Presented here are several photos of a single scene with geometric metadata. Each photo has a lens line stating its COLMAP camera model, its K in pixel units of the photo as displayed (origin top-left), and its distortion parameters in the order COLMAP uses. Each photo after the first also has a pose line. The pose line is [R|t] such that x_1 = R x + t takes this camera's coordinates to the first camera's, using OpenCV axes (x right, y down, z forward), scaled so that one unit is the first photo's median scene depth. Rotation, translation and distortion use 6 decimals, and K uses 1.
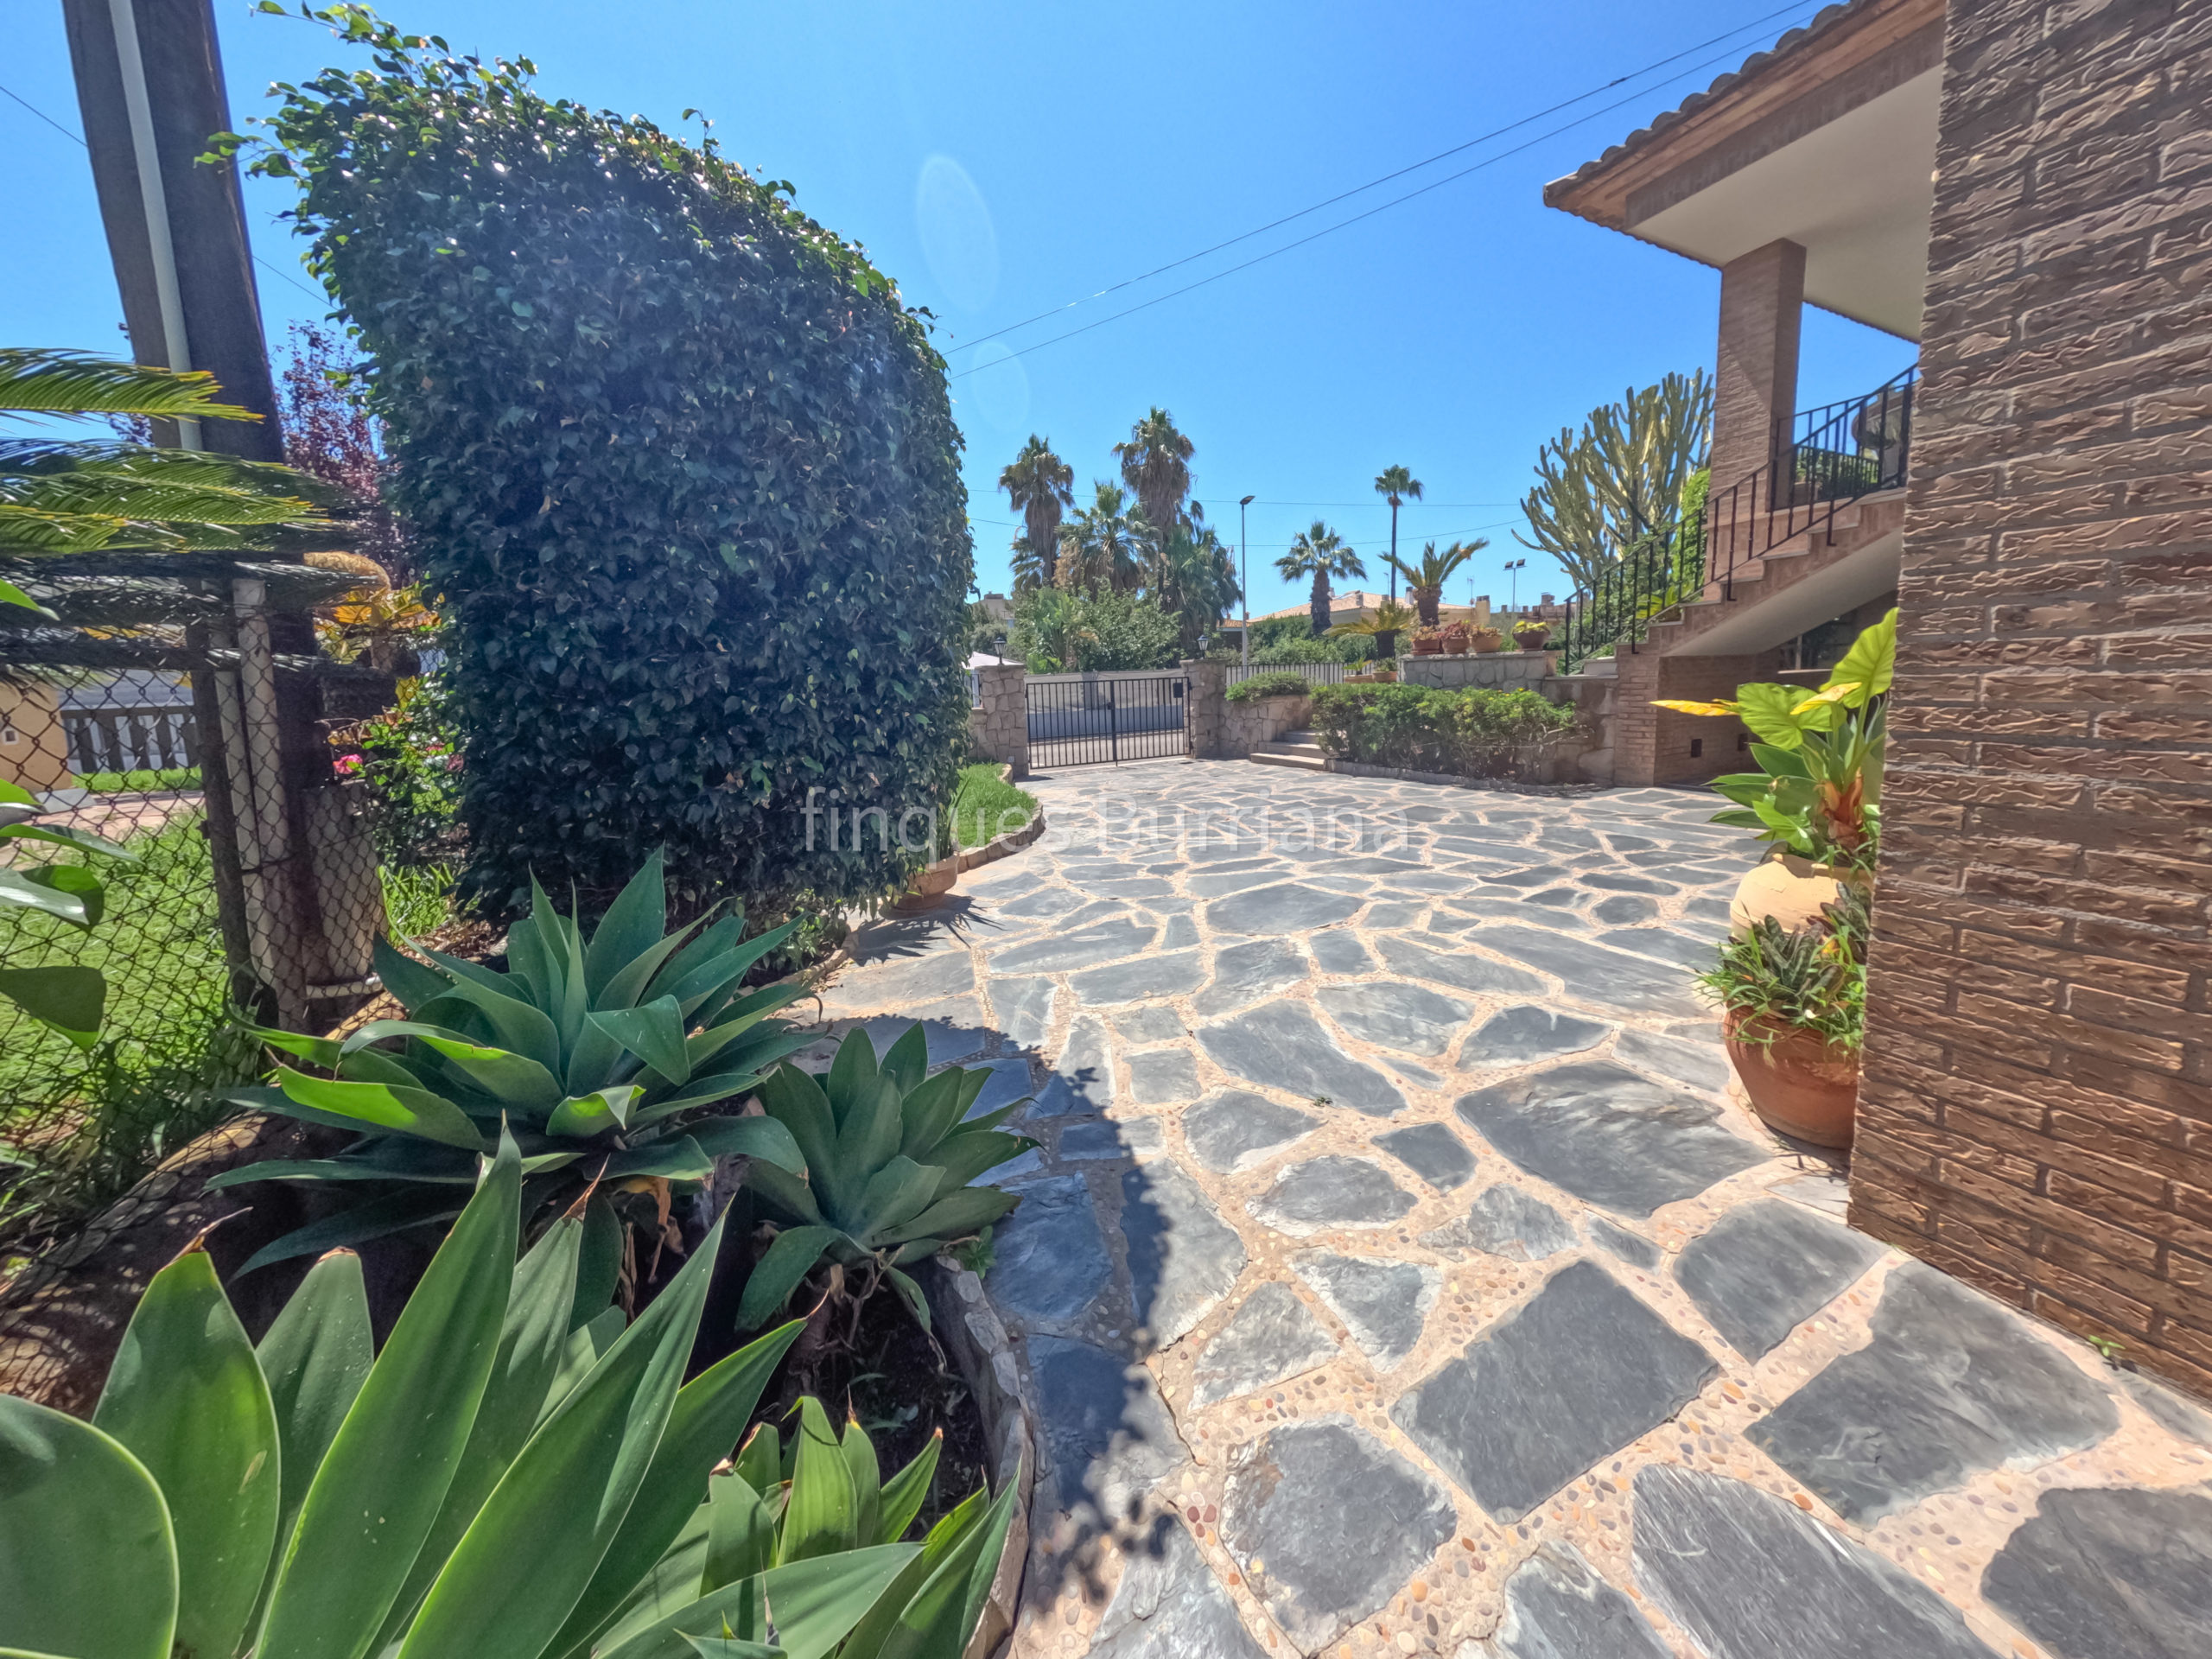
lens RADIAL K [[718.5, 0, 1094.7], [0, 718.5, 756.7], [0, 0, 1]] dist [-0.008540, 0.000127]
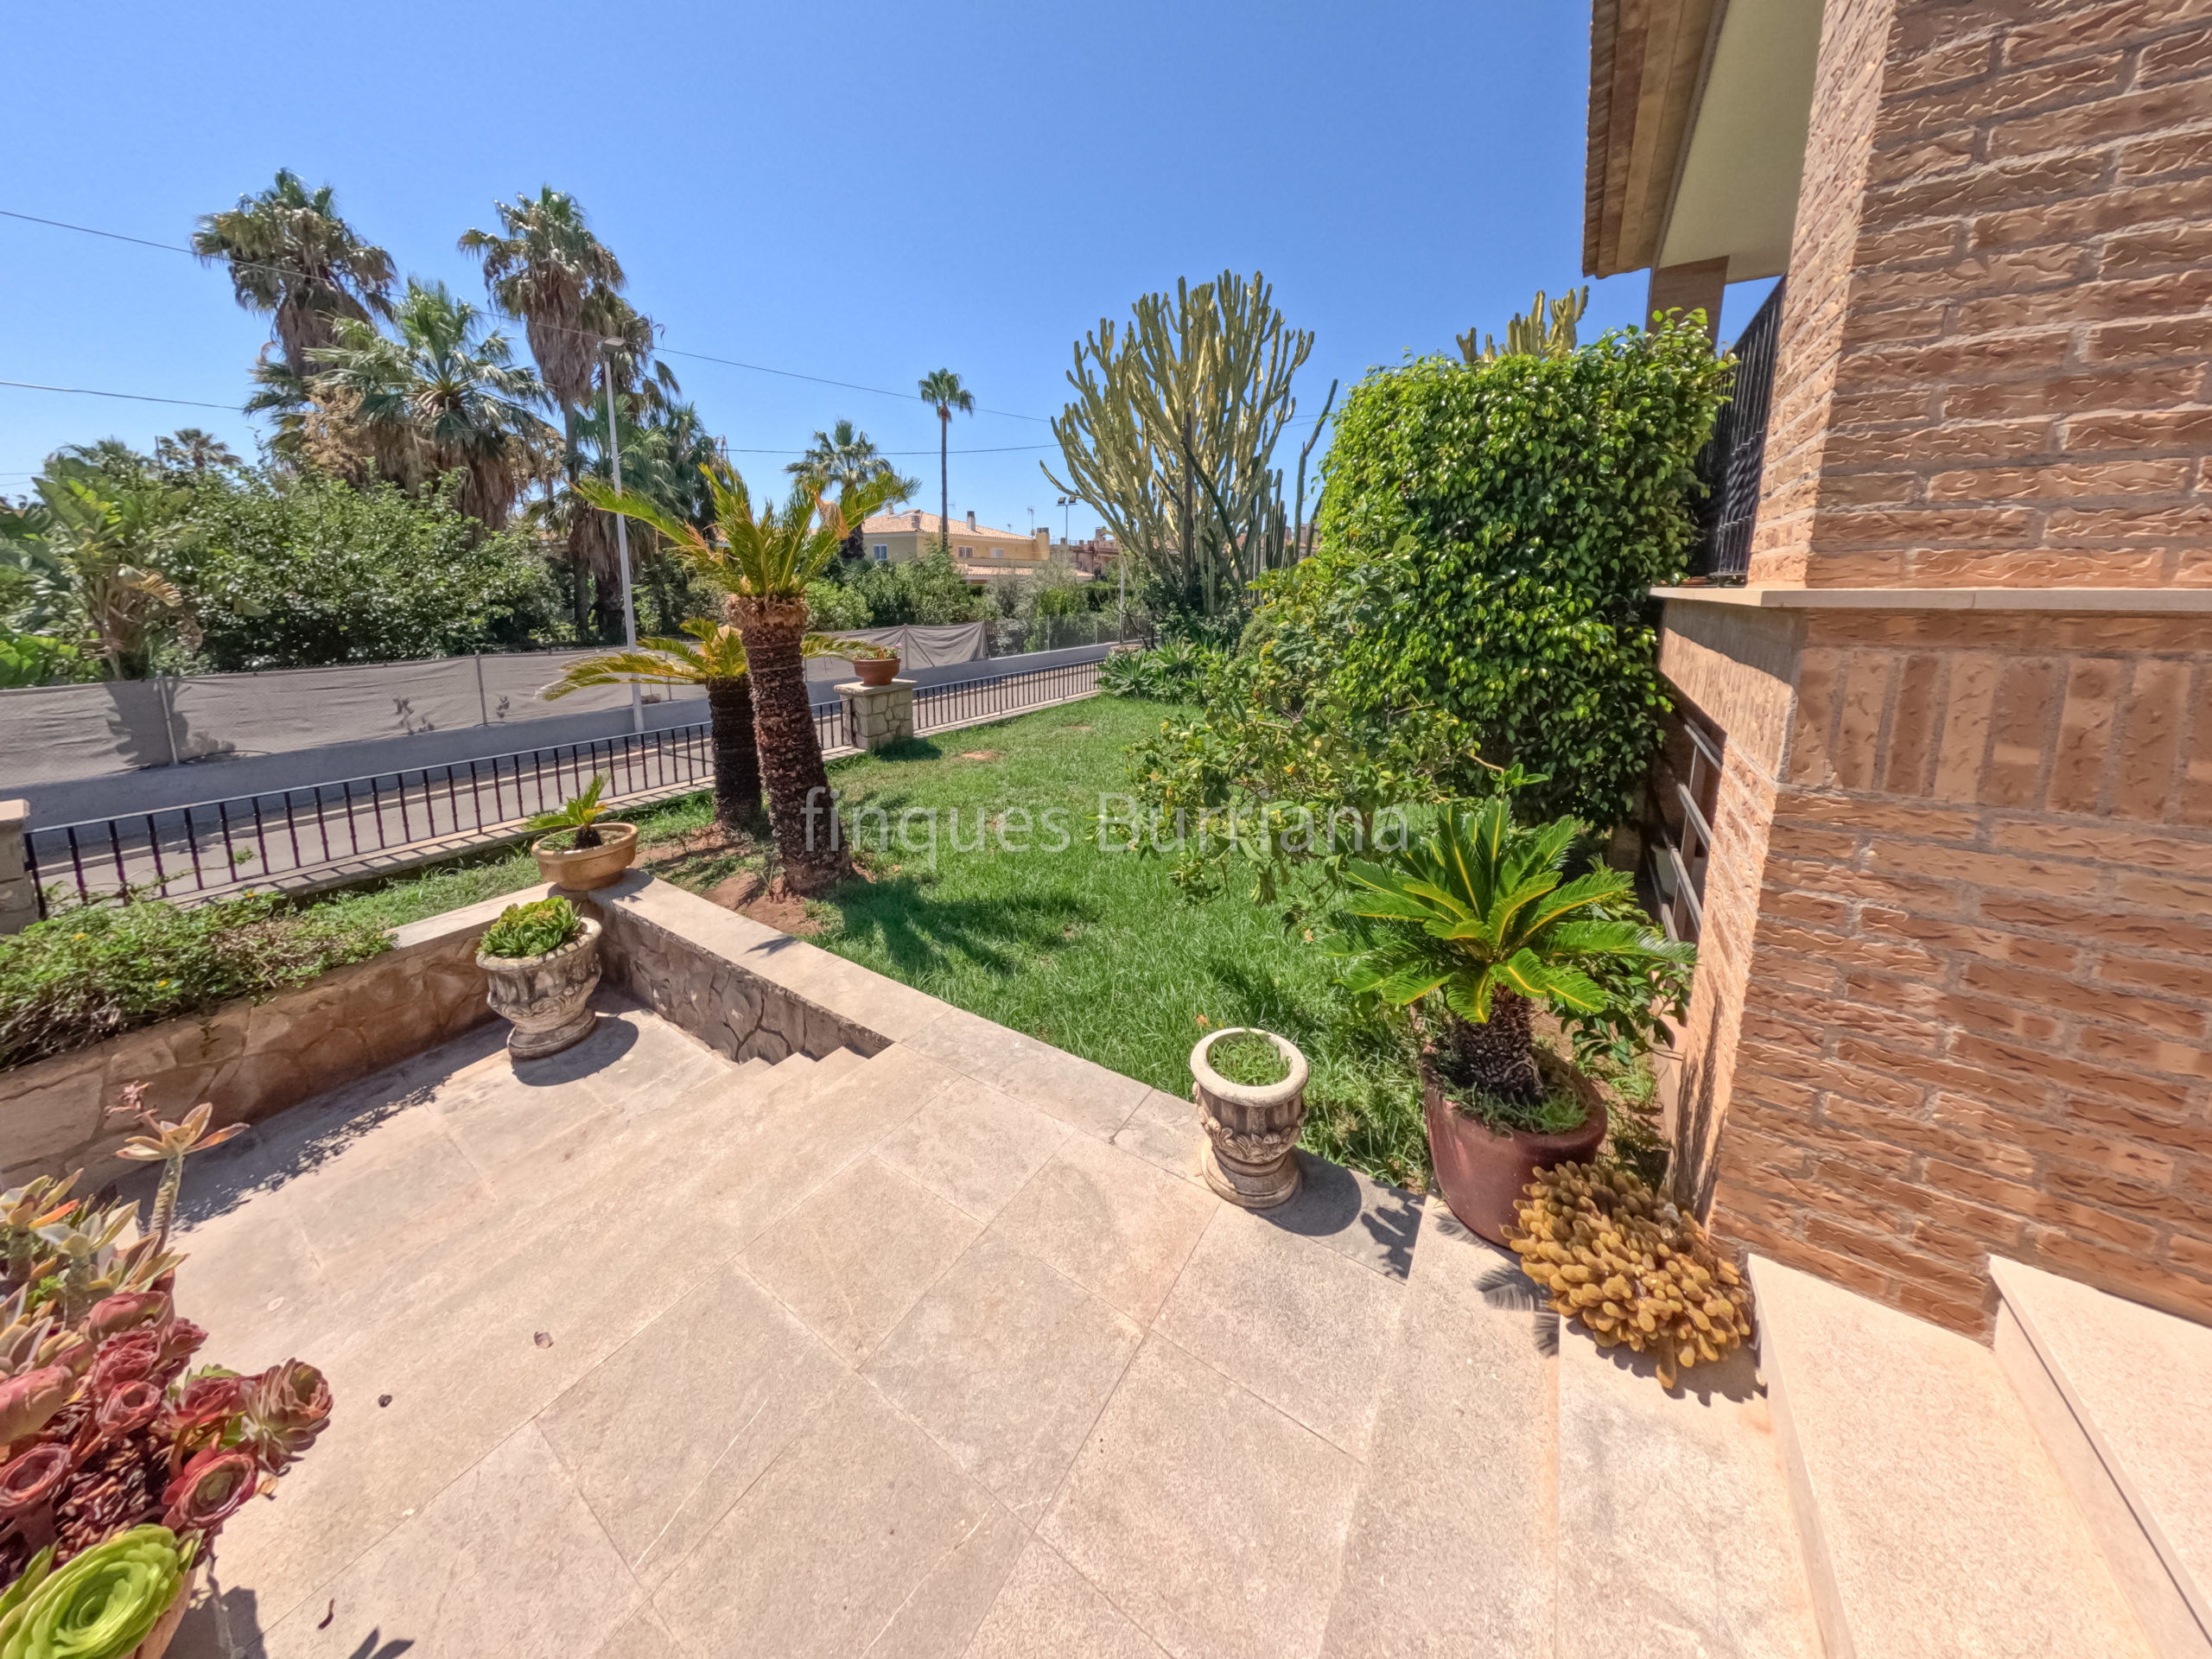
lens RADIAL K [[721.7, 0, 1097.9], [0, 721.7, 691.6], [0, 0, 1]] dist [-0.001830, 0.000063]
pose [[0.849106, -0.035586, 0.527023, 0.265059], [0.018013, 0.999099, 0.038440, -0.127134], [-0.527916, -0.023146, 0.848981, 0.392667]]
